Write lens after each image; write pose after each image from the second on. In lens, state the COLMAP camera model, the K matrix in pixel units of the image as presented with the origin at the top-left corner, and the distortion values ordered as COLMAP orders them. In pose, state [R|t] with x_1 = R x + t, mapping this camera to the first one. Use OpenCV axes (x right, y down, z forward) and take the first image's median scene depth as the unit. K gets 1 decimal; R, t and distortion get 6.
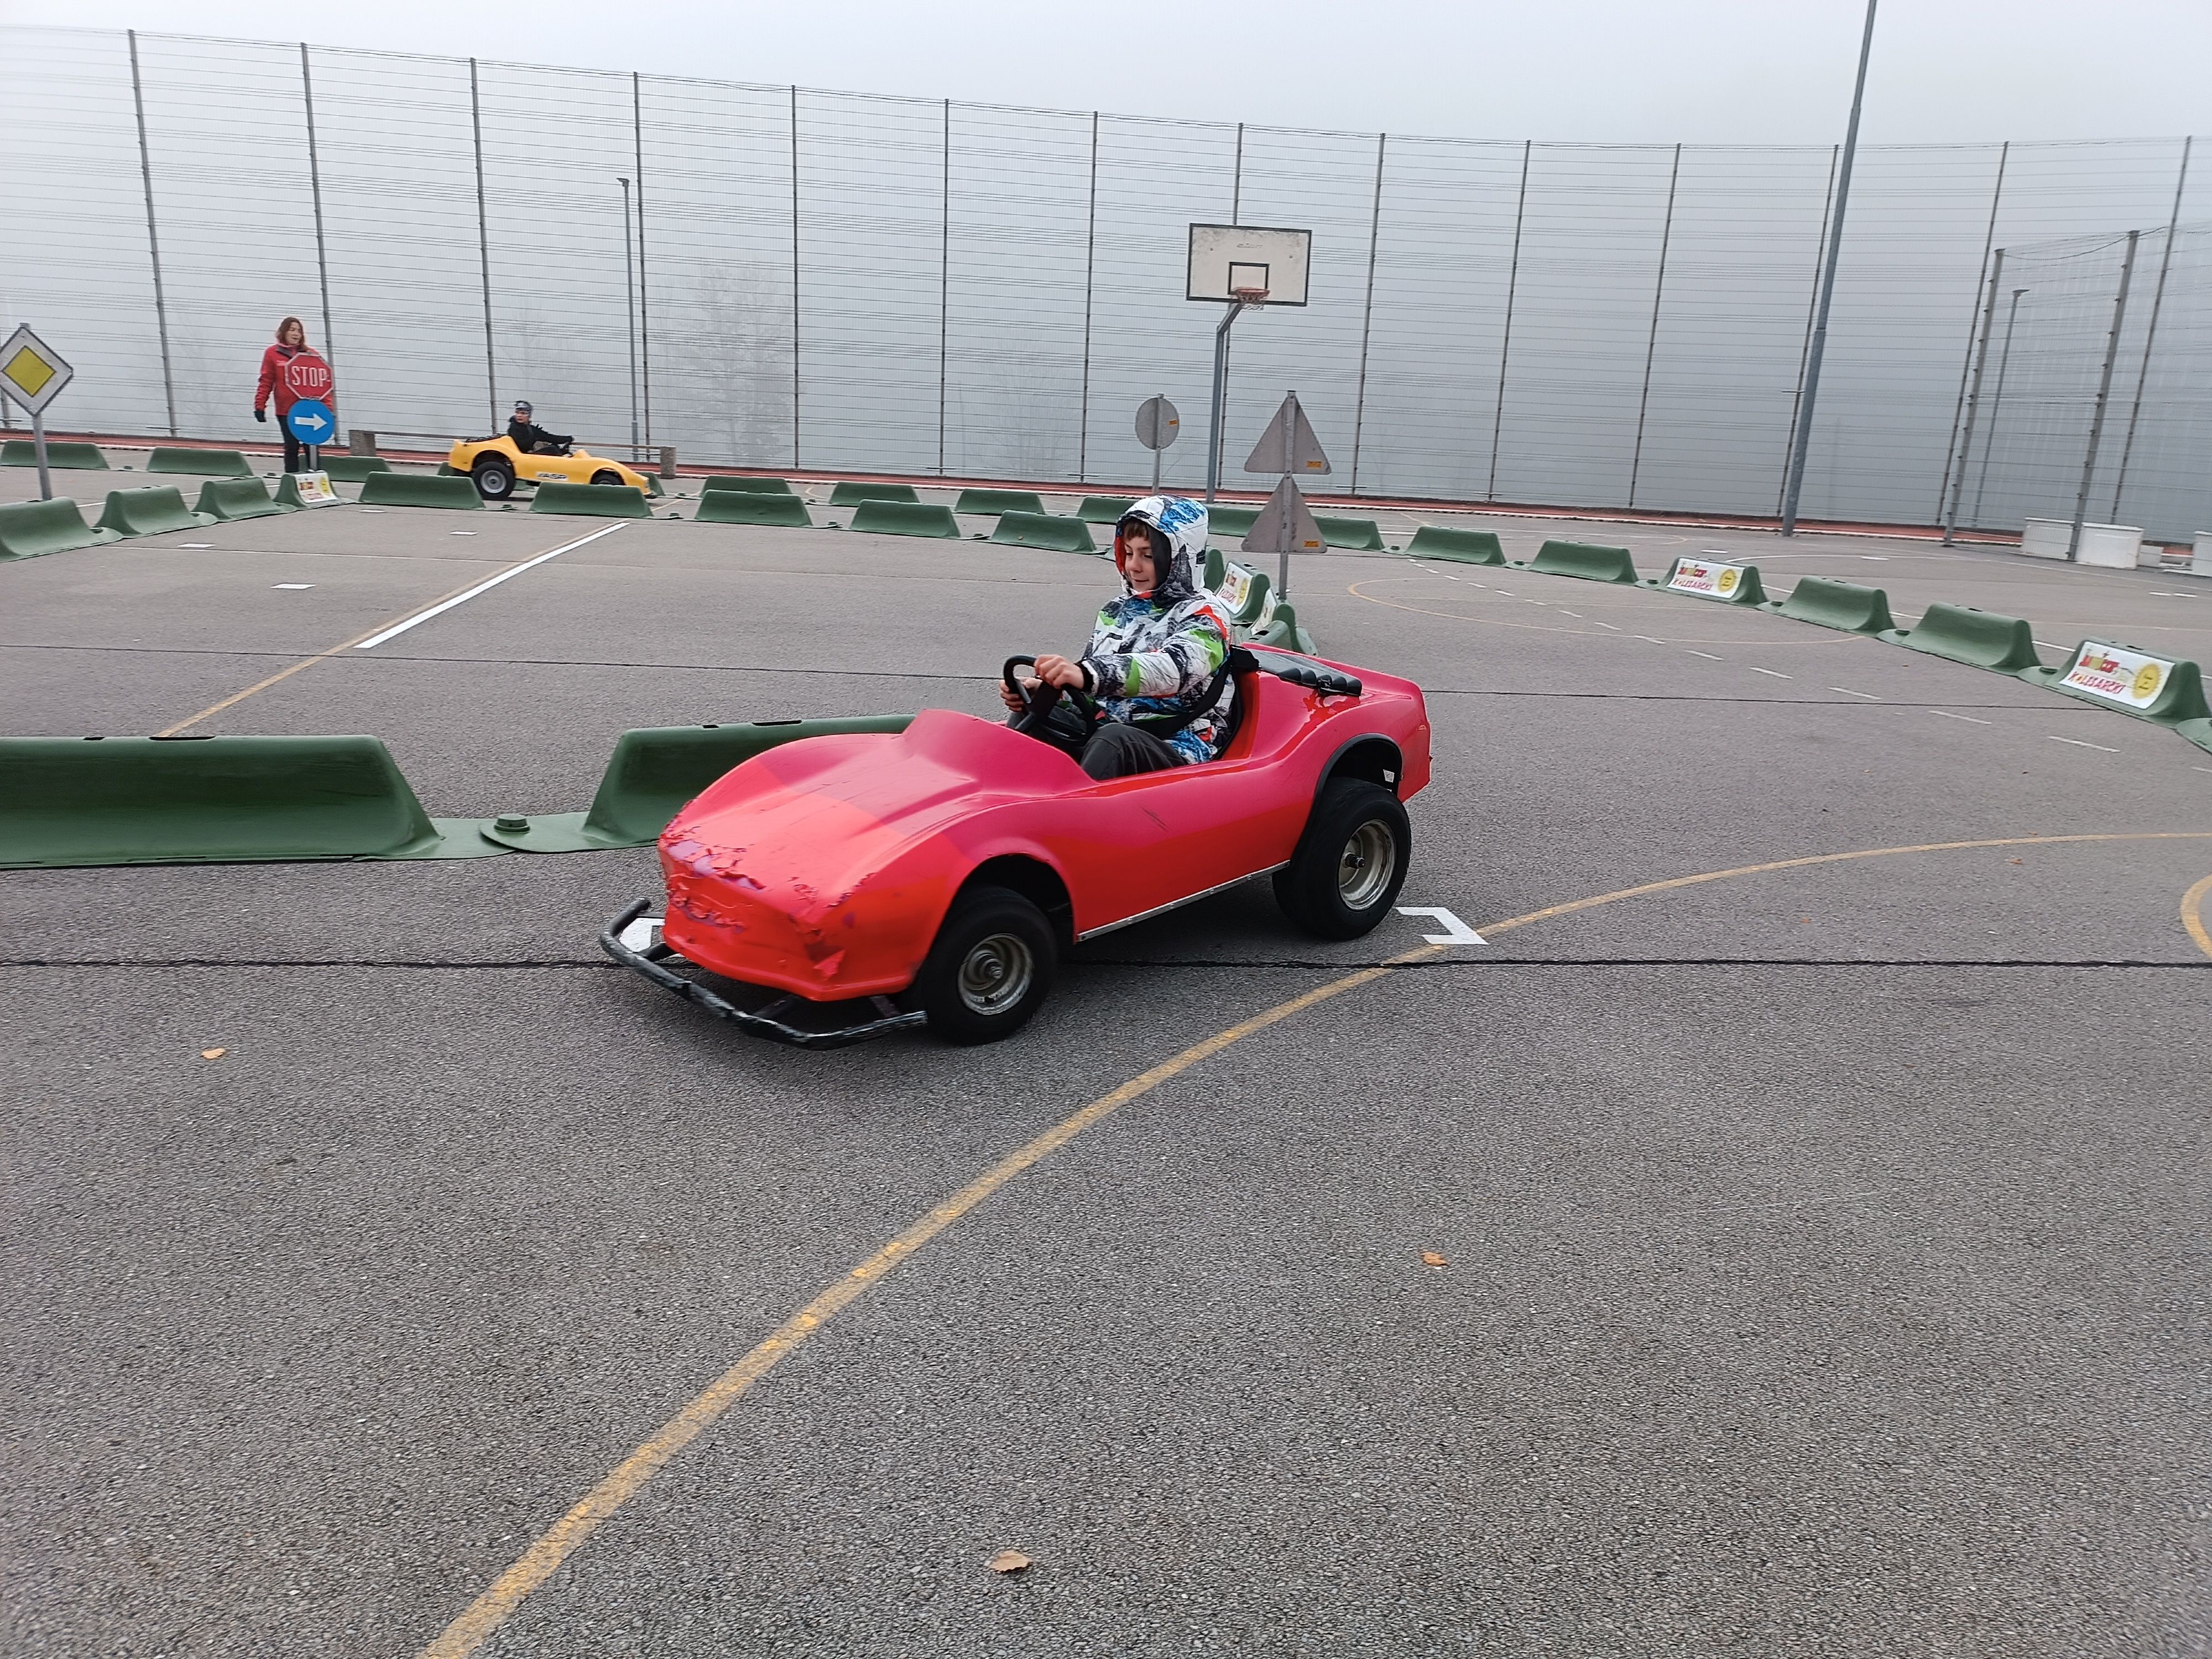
lens RADIAL K [[1590.6, 0, 1106.0], [0, 1590.6, 829.5], [0, 0, 1]] dist [0.048758, -0.041461]
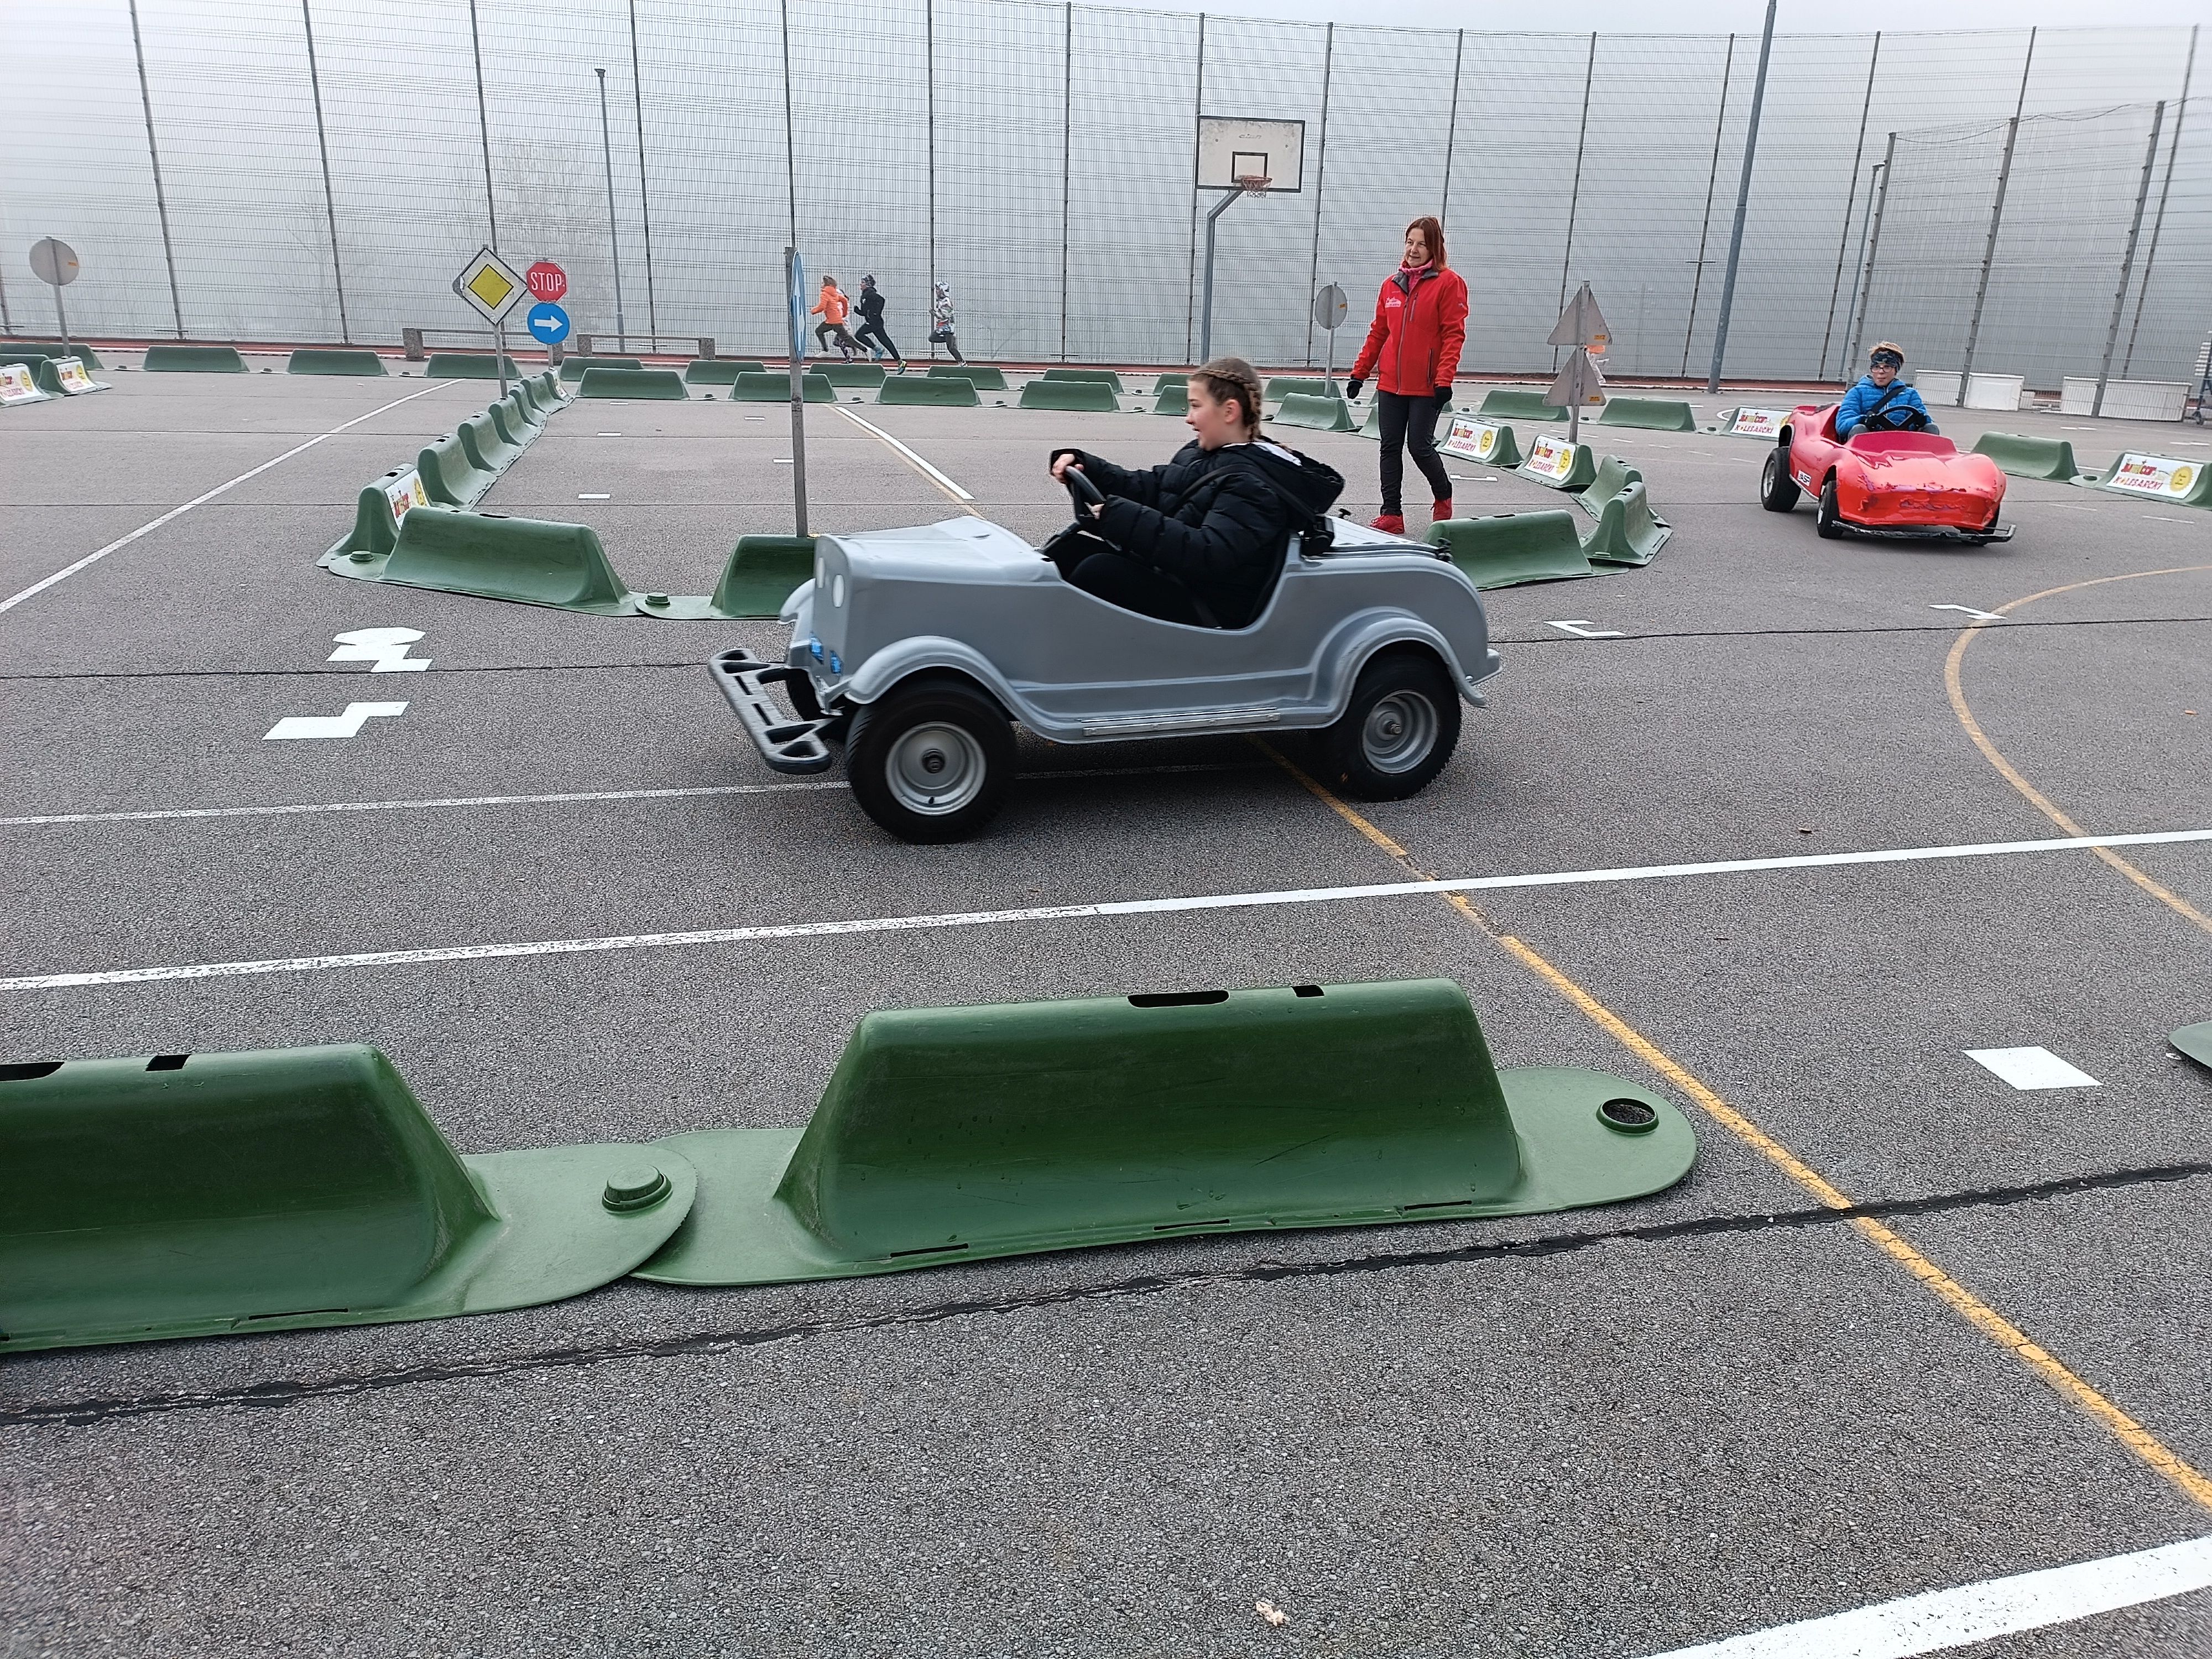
lens RADIAL K [[1597.3, 0, 1113.7], [0, 1597.3, 825.8], [0, 0, 1]] dist [0.051995, -0.044110]
pose [[0.991051, -0.061194, 0.118628, -0.295455], [0.053074, 0.996103, 0.070445, 0.038482], [-0.122477, -0.063518, 0.990437, -0.192660]]
